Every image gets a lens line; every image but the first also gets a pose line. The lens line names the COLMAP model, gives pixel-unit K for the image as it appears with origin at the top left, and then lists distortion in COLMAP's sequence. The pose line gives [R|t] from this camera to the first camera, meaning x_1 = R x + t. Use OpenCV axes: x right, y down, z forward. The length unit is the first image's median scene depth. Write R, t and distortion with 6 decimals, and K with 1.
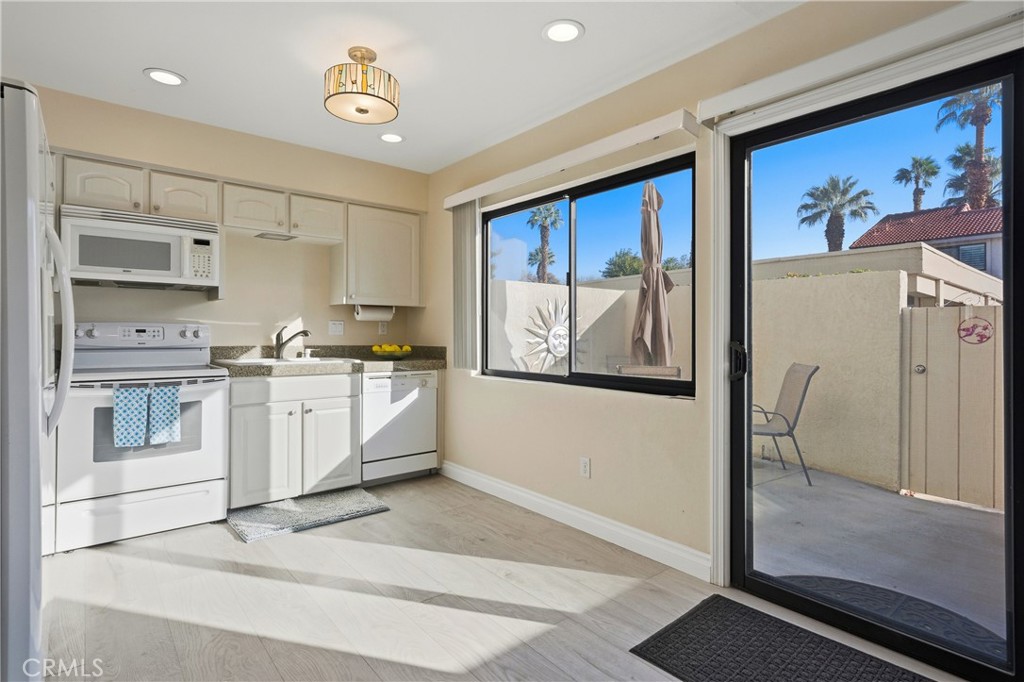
lens RADIAL K [[522.9, 0, 509.1], [0, 522.9, 332.3], [0, 0, 1]] dist [0.005206, 0.001992]
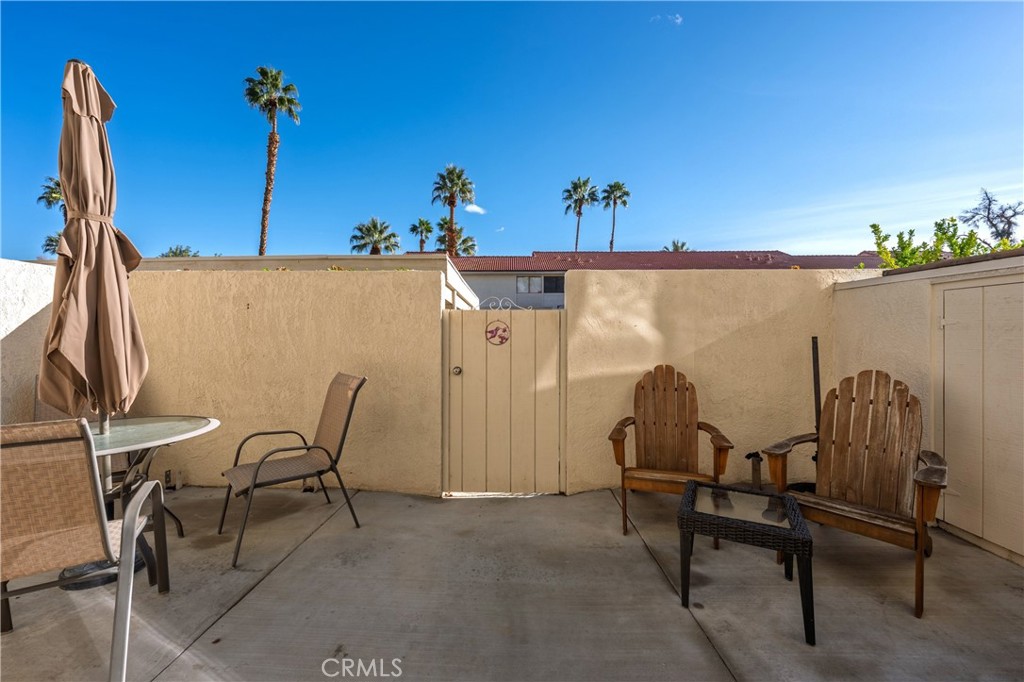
lens RADIAL K [[395.5, 0, 511.3], [0, 395.5, 335.4], [0, 0, 1]] dist [-0.002273, 0.000022]
pose [[0.631301, -0.012440, 0.775438, 0.288111], [0.003555, 0.999907, 0.013147, -0.008812], [-0.775529, -0.005543, 0.631287, 0.489726]]
